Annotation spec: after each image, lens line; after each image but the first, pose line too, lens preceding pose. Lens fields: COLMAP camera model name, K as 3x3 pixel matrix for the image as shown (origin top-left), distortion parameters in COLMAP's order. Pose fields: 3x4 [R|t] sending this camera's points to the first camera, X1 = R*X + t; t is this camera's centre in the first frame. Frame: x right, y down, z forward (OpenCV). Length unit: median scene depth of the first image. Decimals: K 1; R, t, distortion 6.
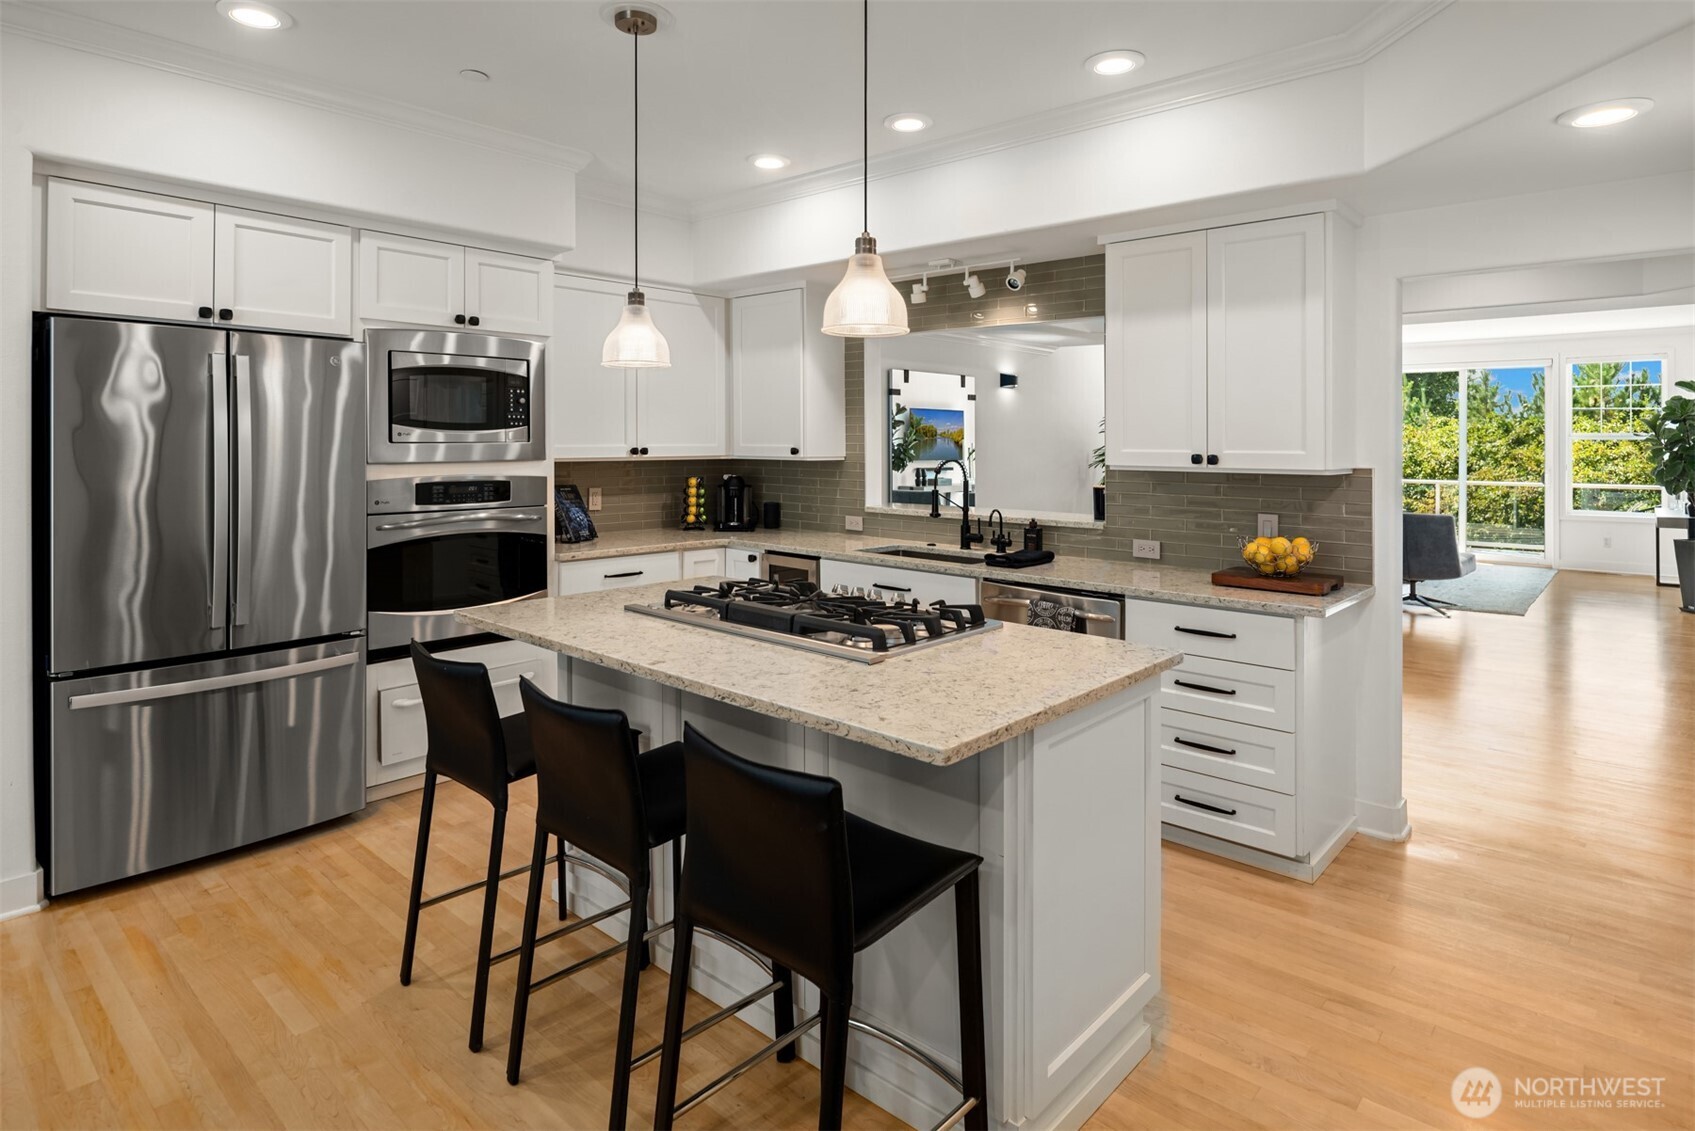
lens RADIAL K [[945.6, 0, 859.5], [0, 945.6, 455.6], [0, 0, 1]] dist [0.001752, -0.002796]
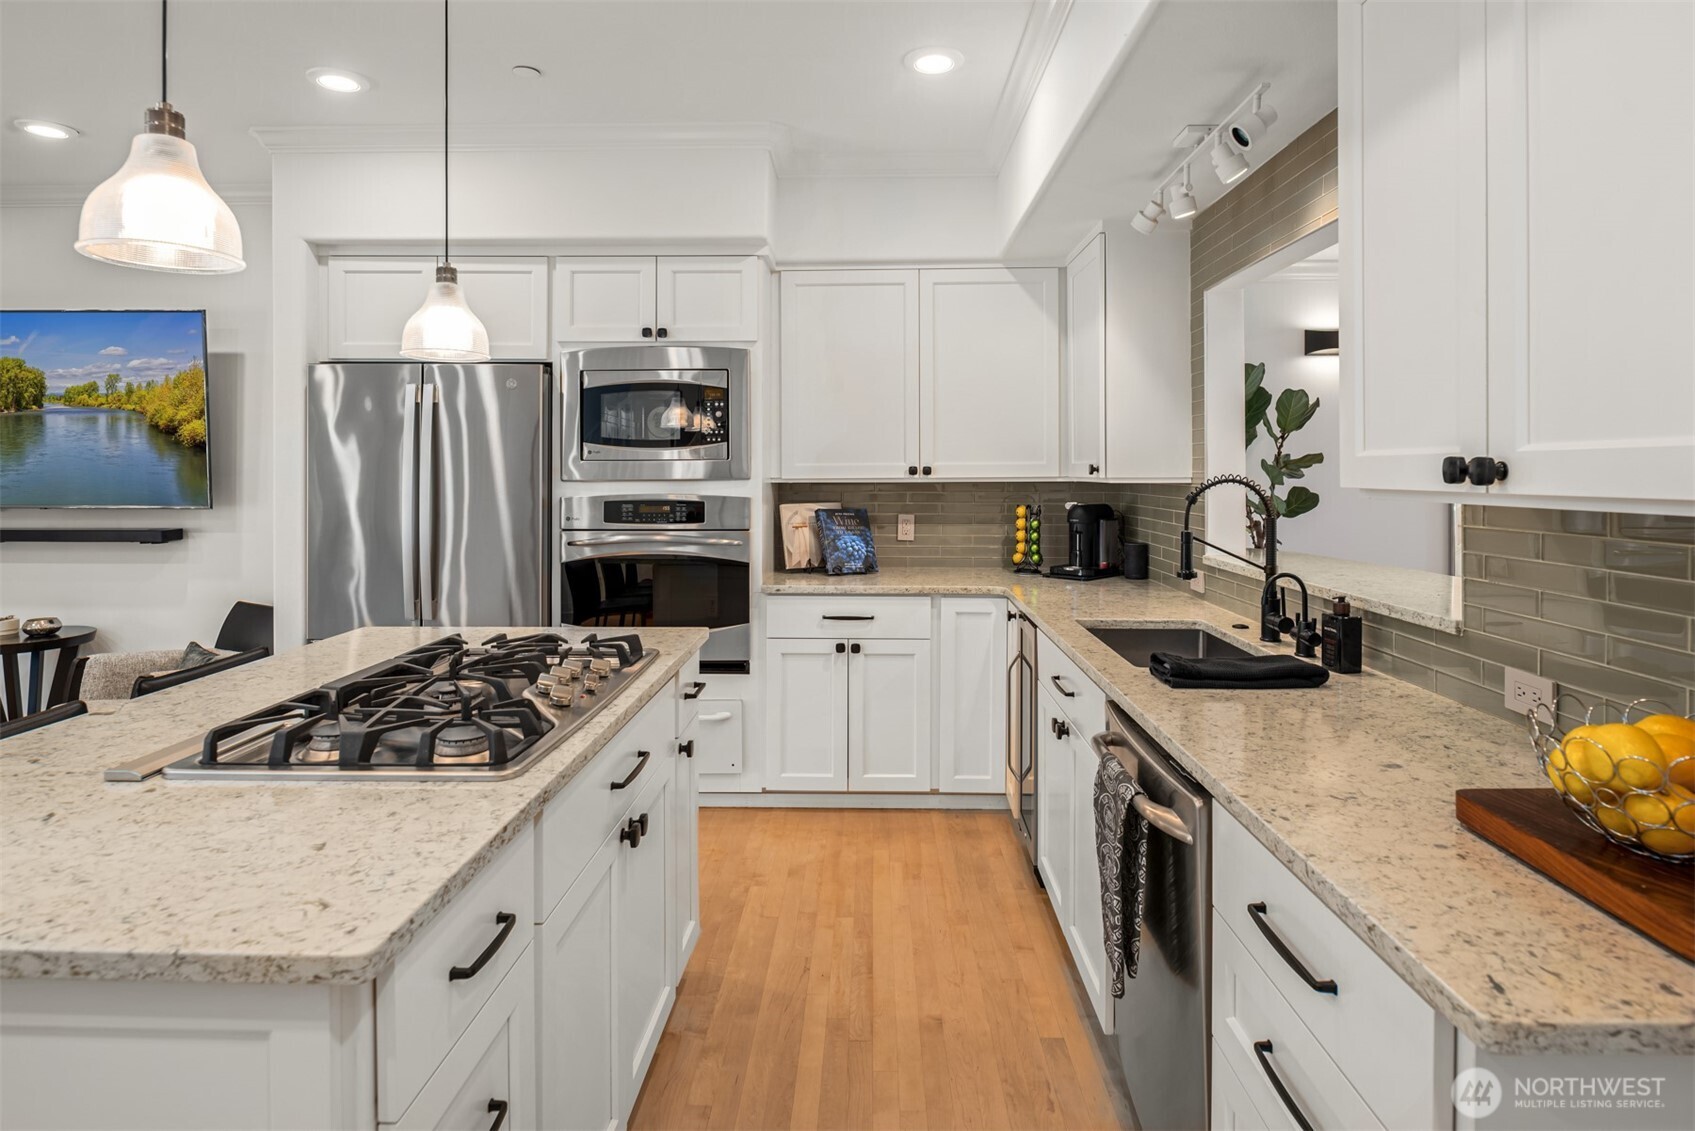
lens RADIAL K [[945.6, 0, 828.4], [0, 945.6, 491.7], [0, 0, 1]] dist [0.001752, -0.002796]
pose [[0.644282, 0.009851, -0.764725, 0.402353], [-0.006755, 0.999951, 0.007189, 0.009291], [0.764758, 0.000534, 0.644317, 0.478947]]
